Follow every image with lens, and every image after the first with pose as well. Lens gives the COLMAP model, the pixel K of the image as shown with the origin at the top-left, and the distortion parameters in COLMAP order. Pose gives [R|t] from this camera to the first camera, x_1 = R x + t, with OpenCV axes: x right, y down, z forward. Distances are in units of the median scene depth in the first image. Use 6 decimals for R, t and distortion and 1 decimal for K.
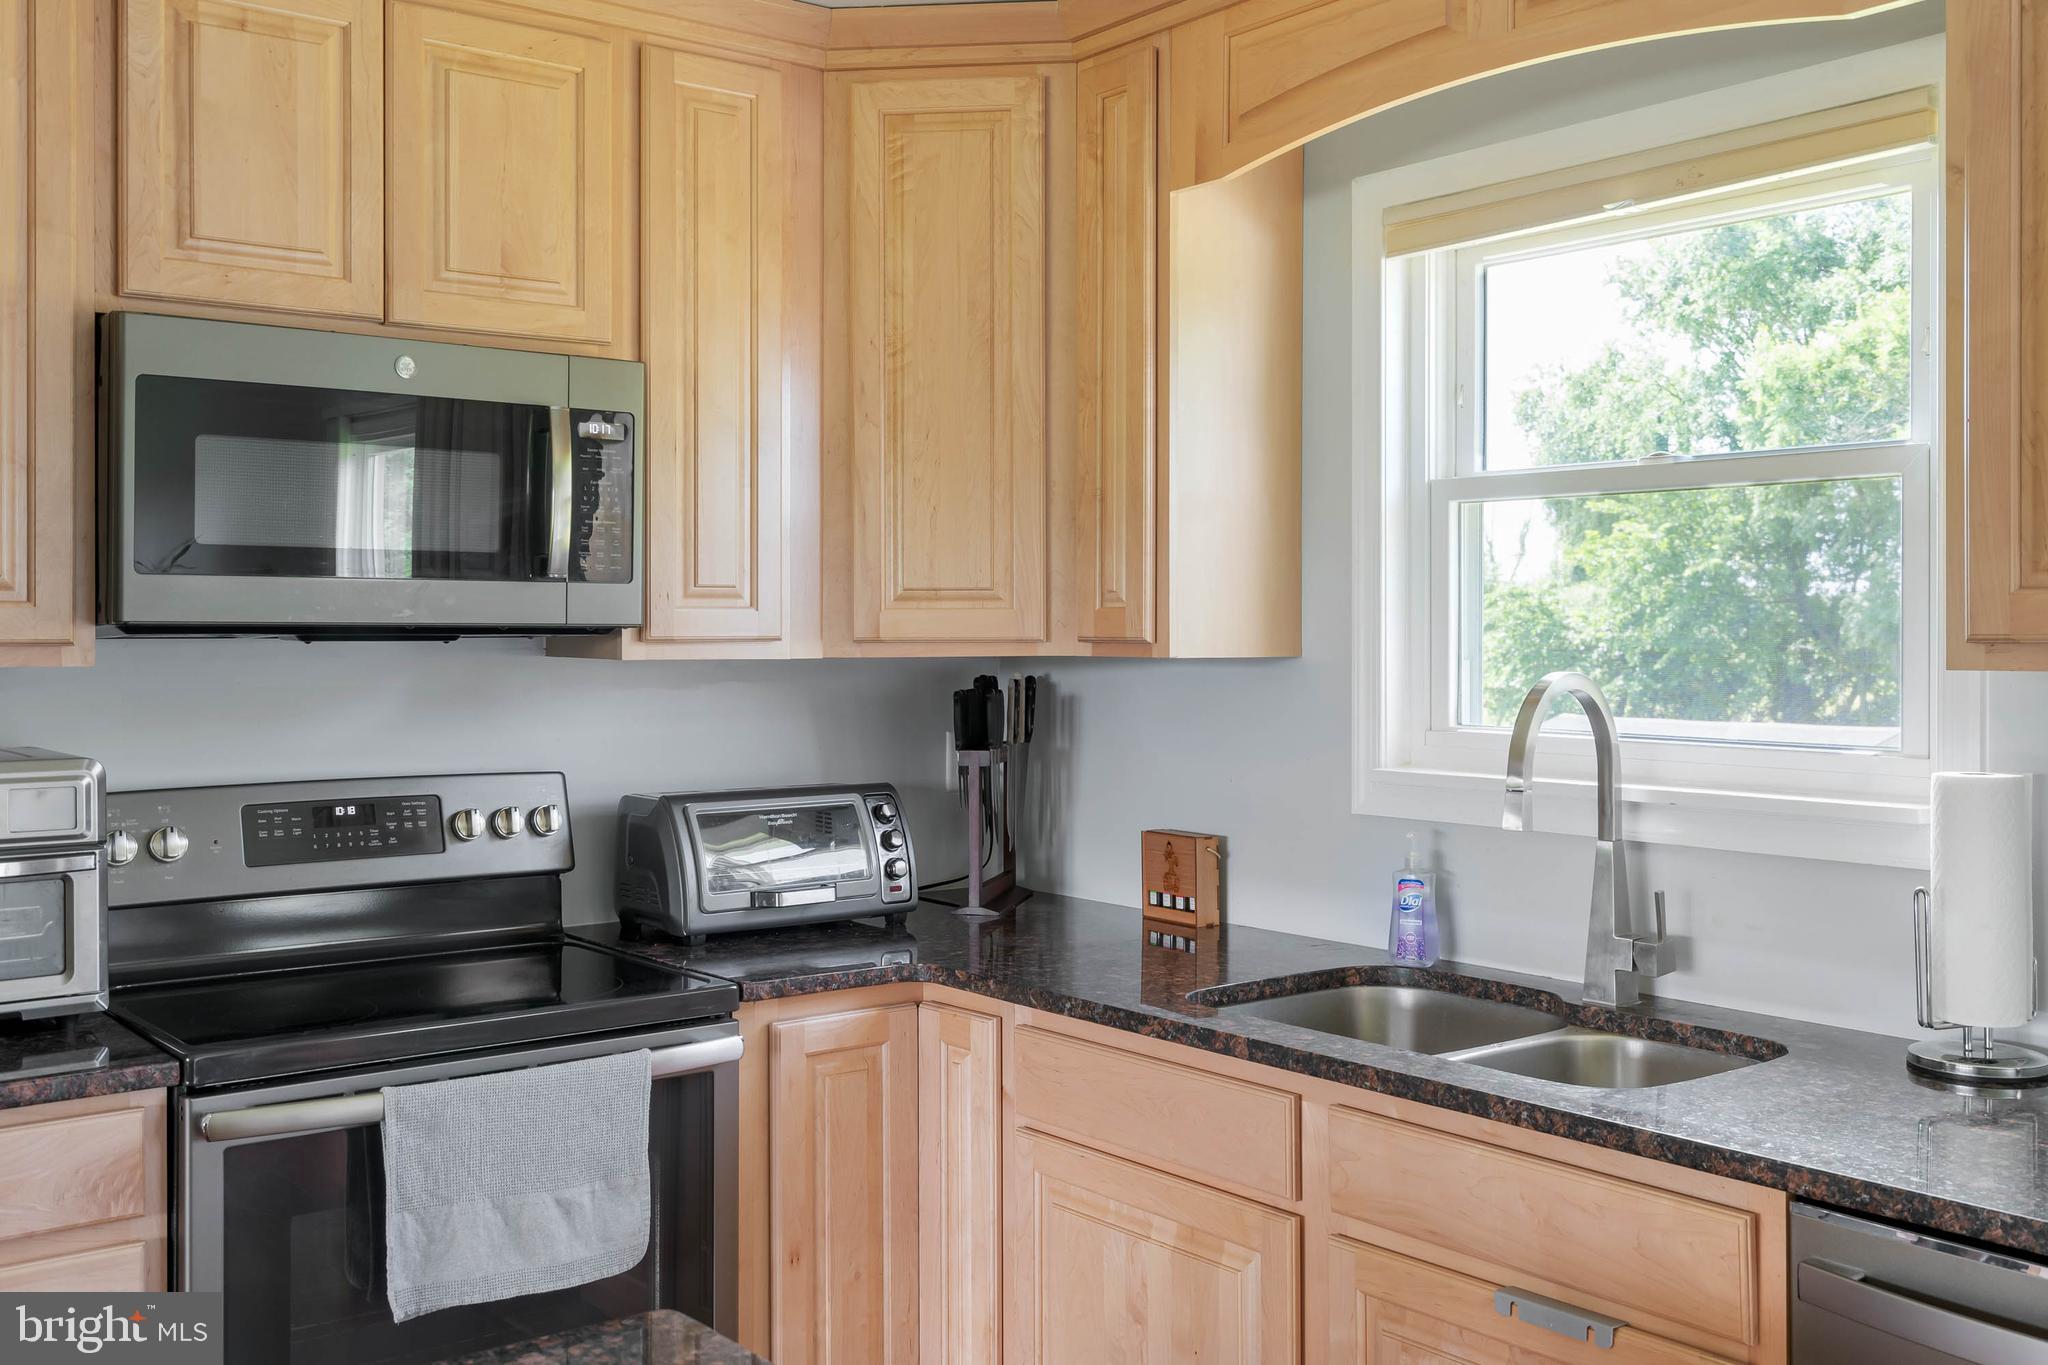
lens RADIAL K [[1928.8, 0, 1024.0], [0, 1928.8, 622.4], [0, 0, 1]] dist [0.012555, -0.003055]
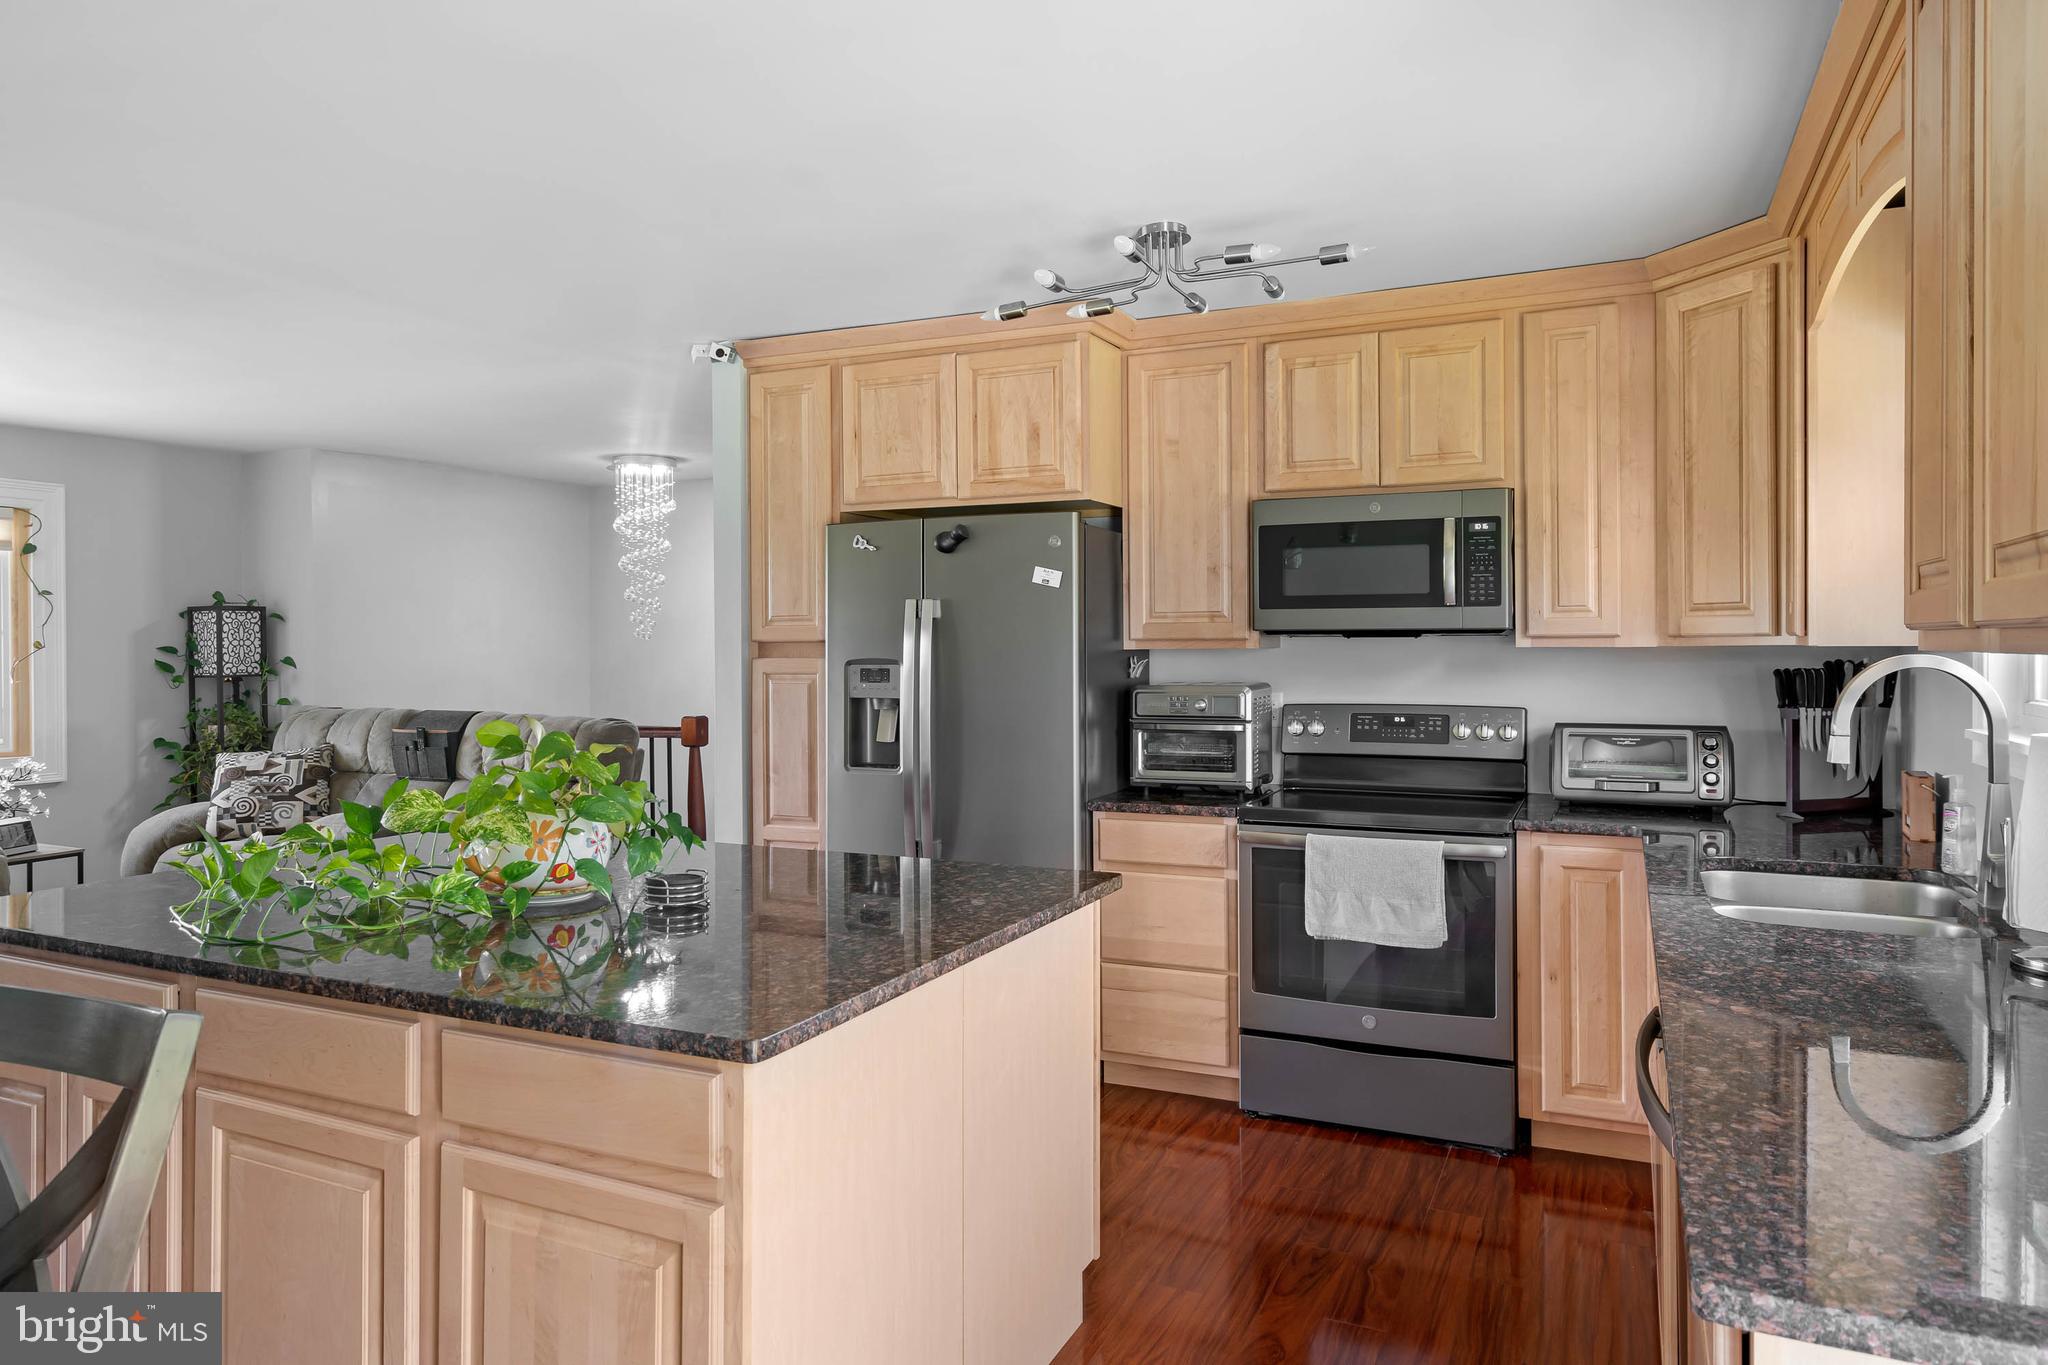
lens RADIAL K [[1295.5, 0, 1023.6], [0, 1295.5, 642.7], [0, 0, 1]] dist [-0.001264, 0.000147]
pose [[0.453488, -0.000797, -0.891262, 0.722171], [0.011855, 0.999917, 0.005137, 0.003272], [0.891183, -0.012895, 0.453460, 0.009628]]
